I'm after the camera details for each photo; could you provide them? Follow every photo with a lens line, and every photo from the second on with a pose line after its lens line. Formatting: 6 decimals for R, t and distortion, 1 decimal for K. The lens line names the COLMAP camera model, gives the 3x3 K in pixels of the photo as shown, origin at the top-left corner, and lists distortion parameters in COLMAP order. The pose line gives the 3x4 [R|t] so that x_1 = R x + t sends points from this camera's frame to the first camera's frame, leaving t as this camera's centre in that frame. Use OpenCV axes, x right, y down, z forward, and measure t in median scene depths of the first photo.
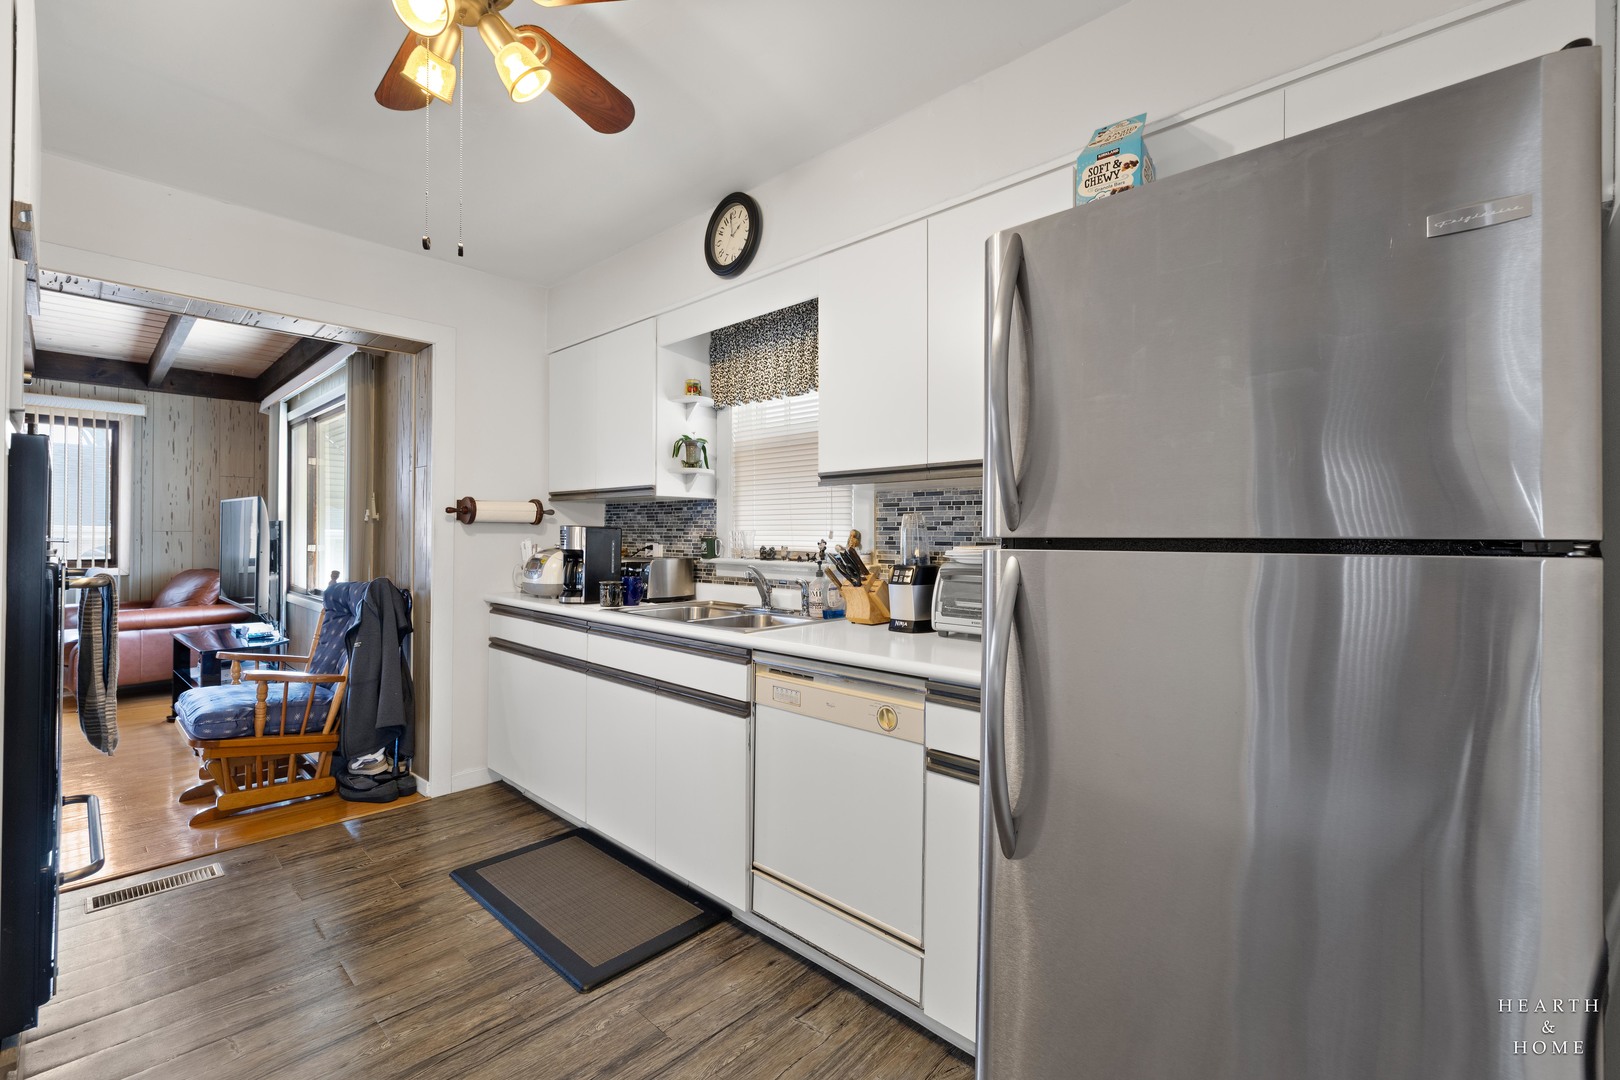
lens RADIAL K [[691.2, 0, 804.1], [0, 691.2, 539.2], [0, 0, 1]] dist [0.000808, 0.000096]
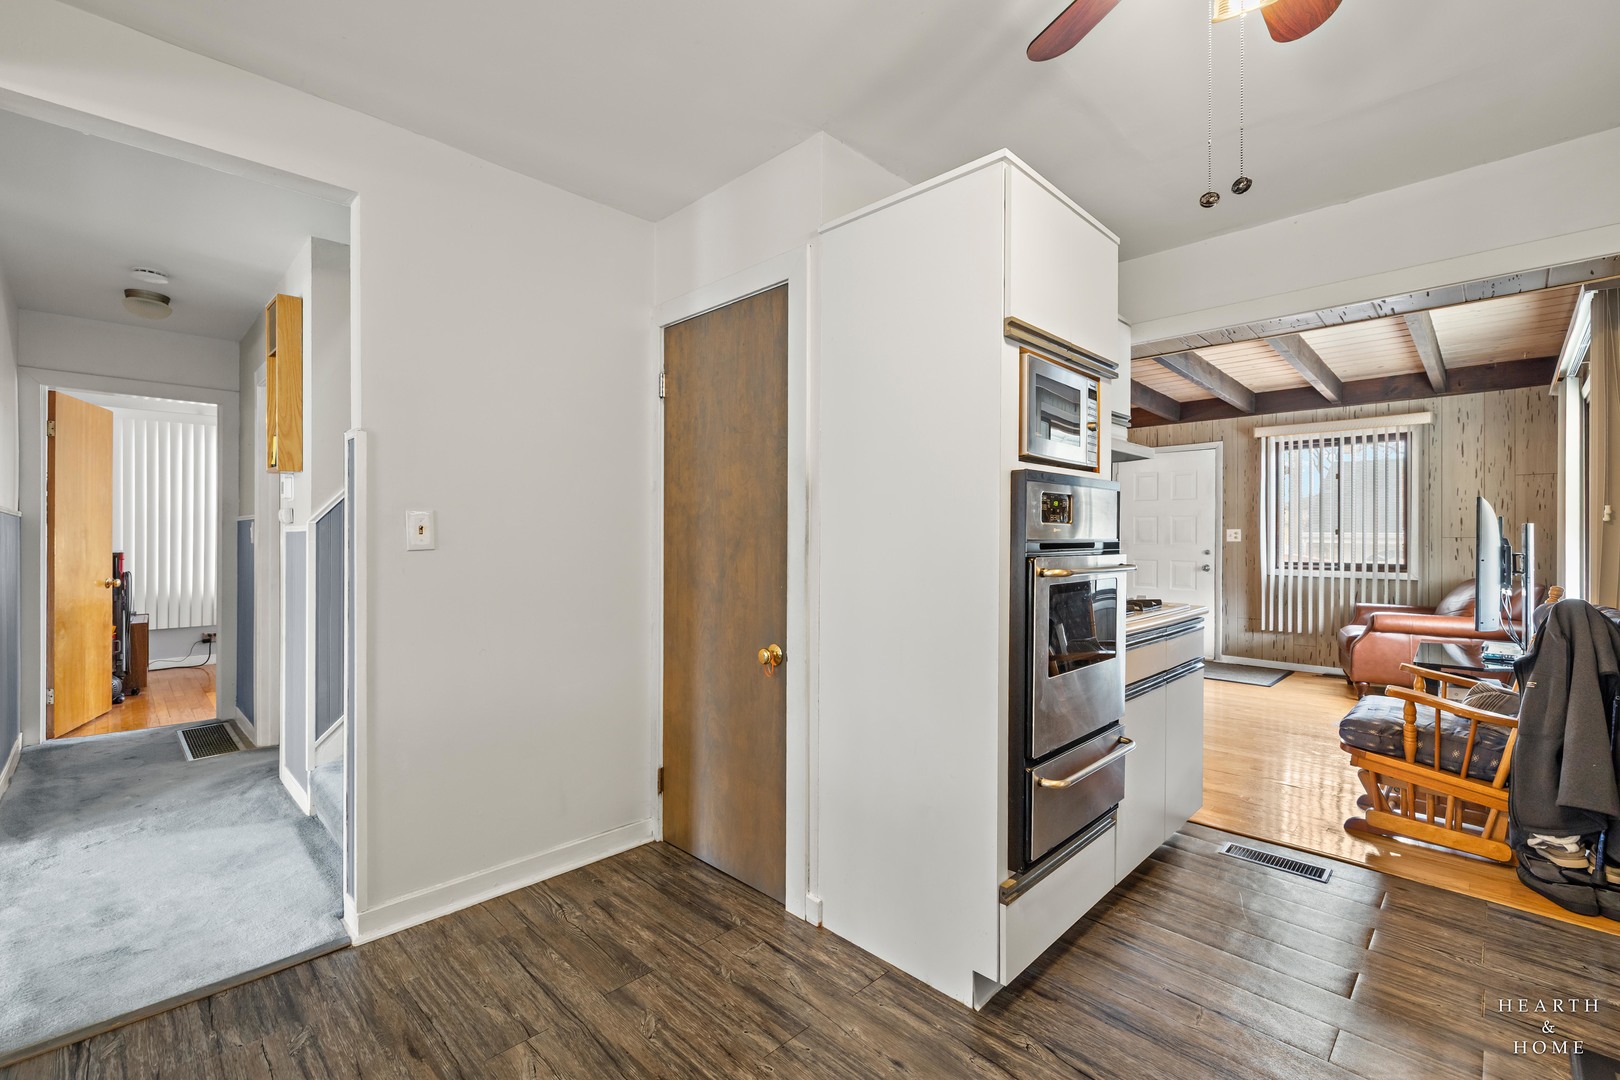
lens RADIAL K [[691.2, 0, 804.1], [0, 691.2, 539.2], [0, 0, 1]] dist [0.000808, 0.000096]
pose [[-0.036337, -0.006810, -0.999316, 0.141826], [-0.005940, 0.999961, -0.006598, 0.004099], [0.999322, 0.005696, -0.036376, 0.226074]]
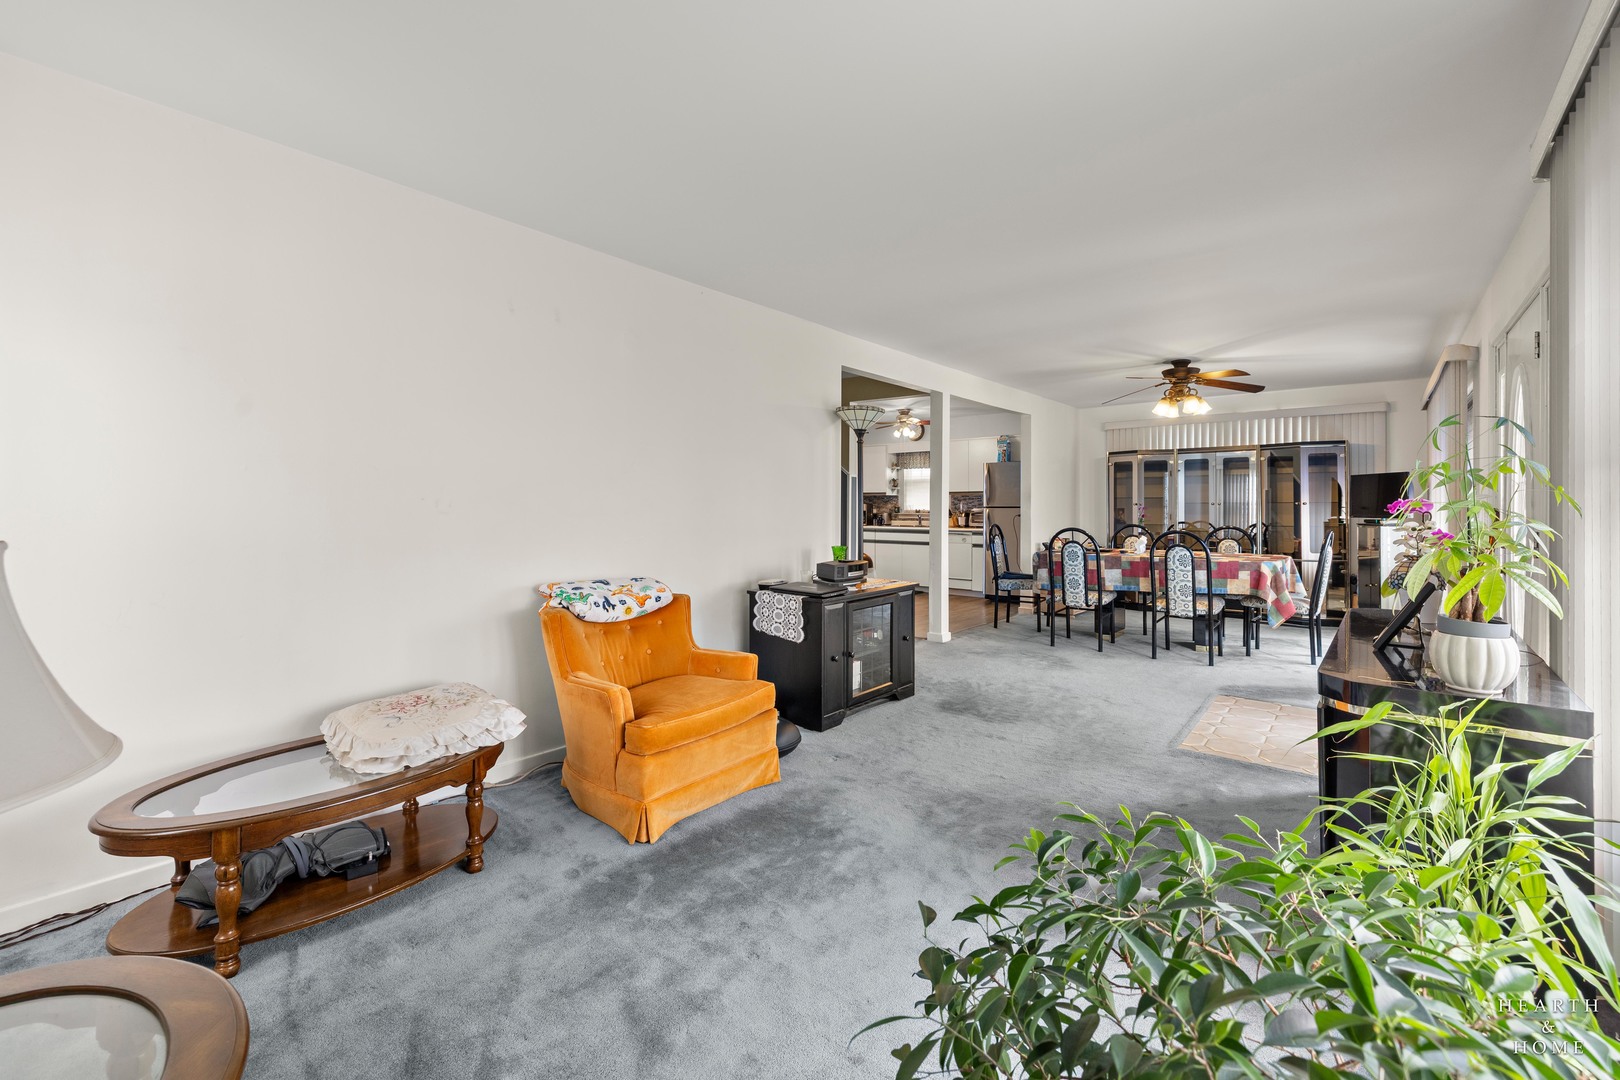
lens RADIAL K [[703.5, 0, 804.5], [0, 703.5, 500.8], [0, 0, 1]] dist [-0.000016, 0.000000]
pose [[0.997053, -0.007074, 0.076393, -0.865771], [0.007754, 0.999933, -0.008611, -0.006245], [-0.076327, 0.009178, 0.997041, -2.468162]]
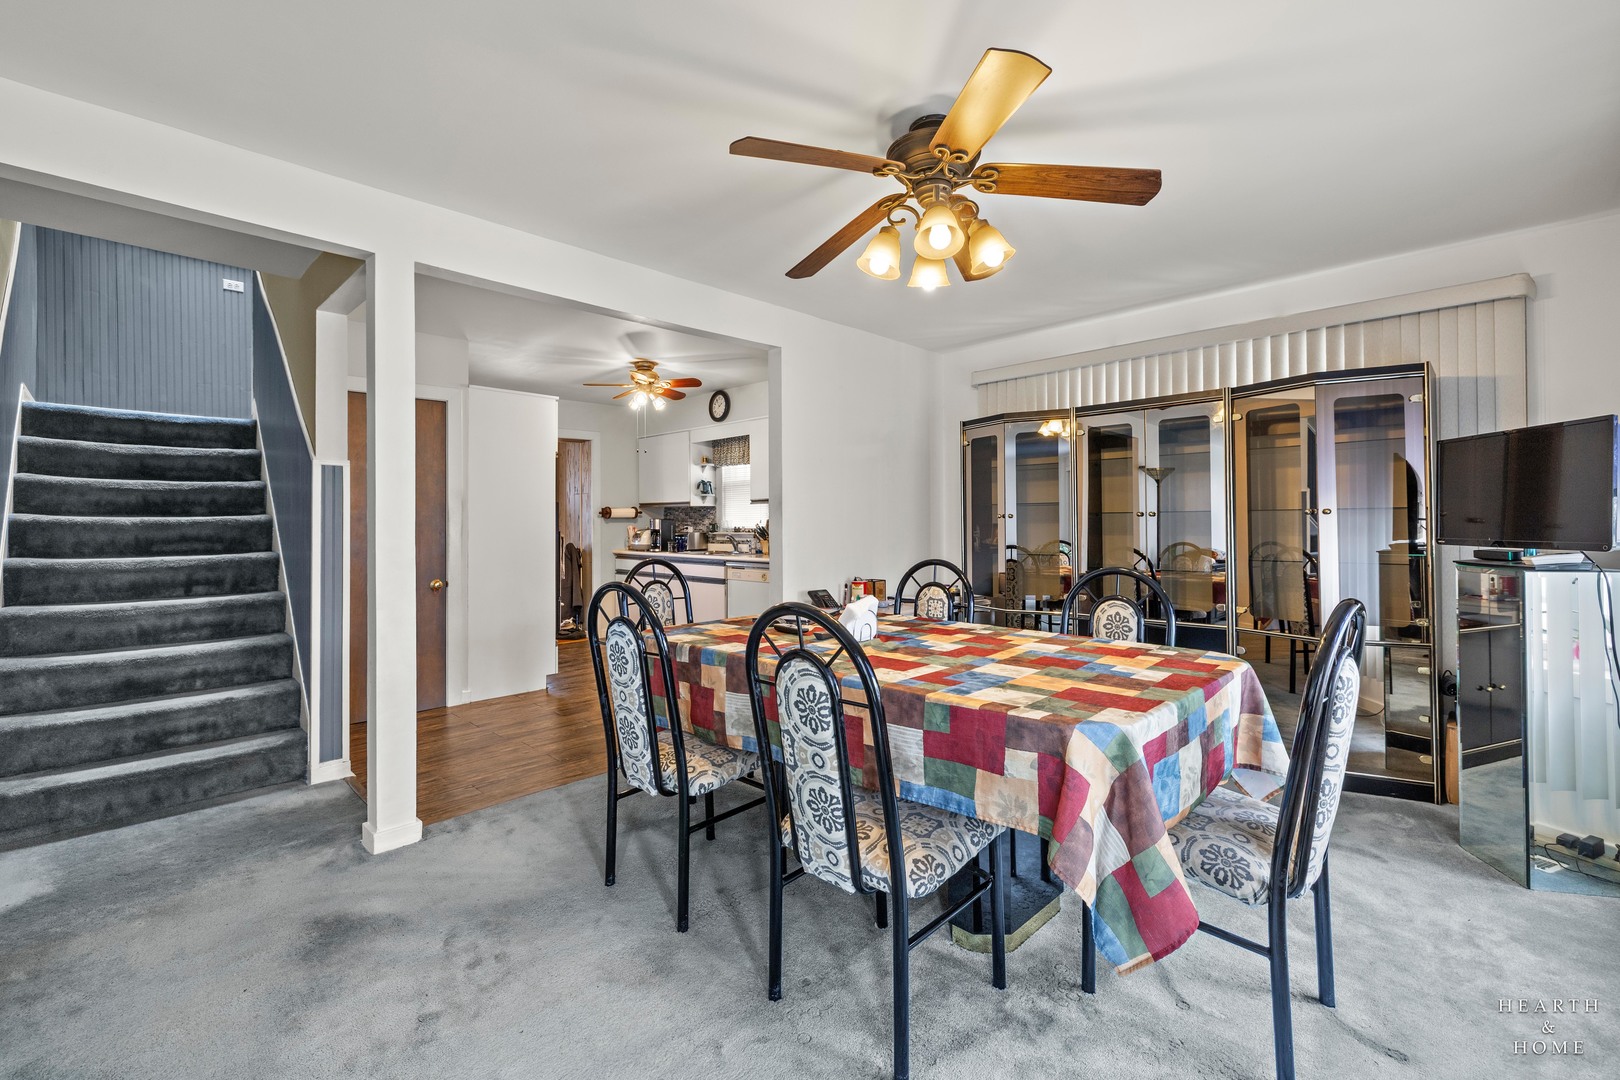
lens RADIAL K [[688.4, 0, 812.5], [0, 688.4, 514.4], [0, 0, 1]] dist [0.000003, 0.000023]
pose [[0.999798, -0.015565, -0.012748, 0.223308], [0.015417, 0.999813, -0.011638, -0.000059], [0.012927, 0.011439, 0.999851, -1.288487]]
